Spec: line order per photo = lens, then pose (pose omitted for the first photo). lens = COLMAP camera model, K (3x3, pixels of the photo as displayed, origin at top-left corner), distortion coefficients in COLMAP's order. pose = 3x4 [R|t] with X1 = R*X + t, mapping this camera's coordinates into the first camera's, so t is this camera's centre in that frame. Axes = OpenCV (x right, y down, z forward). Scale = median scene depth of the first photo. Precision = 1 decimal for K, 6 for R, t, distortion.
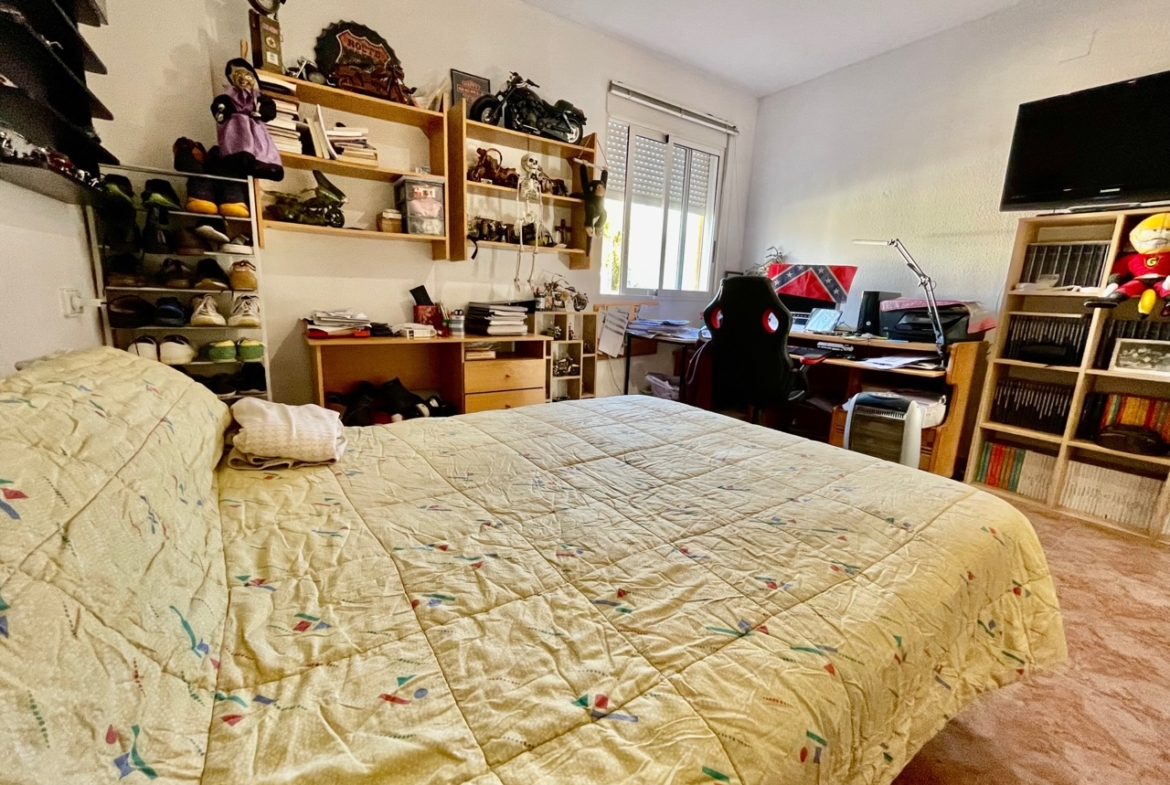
lens RADIAL K [[481.7, 0, 584.8], [0, 481.7, 387.8], [0, 0, 1]] dist [-0.001962, -0.000606]
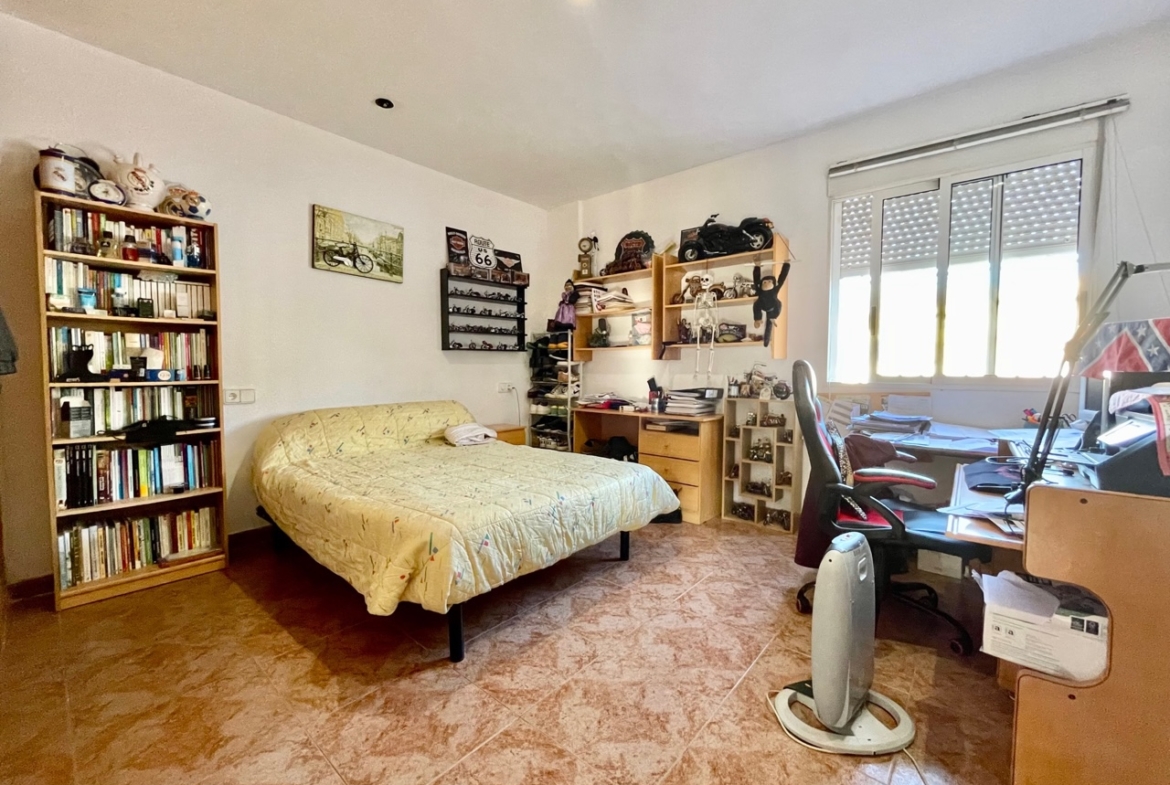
lens RADIAL K [[481.7, 0, 582.1], [0, 481.7, 393.5], [0, 0, 1]] dist [-0.001962, -0.000606]
pose [[0.245139, 0.011788, -0.969416, 1.031613], [-0.184466, 0.982226, -0.034703, -0.074811], [0.951777, 0.187331, 0.242956, 0.443227]]
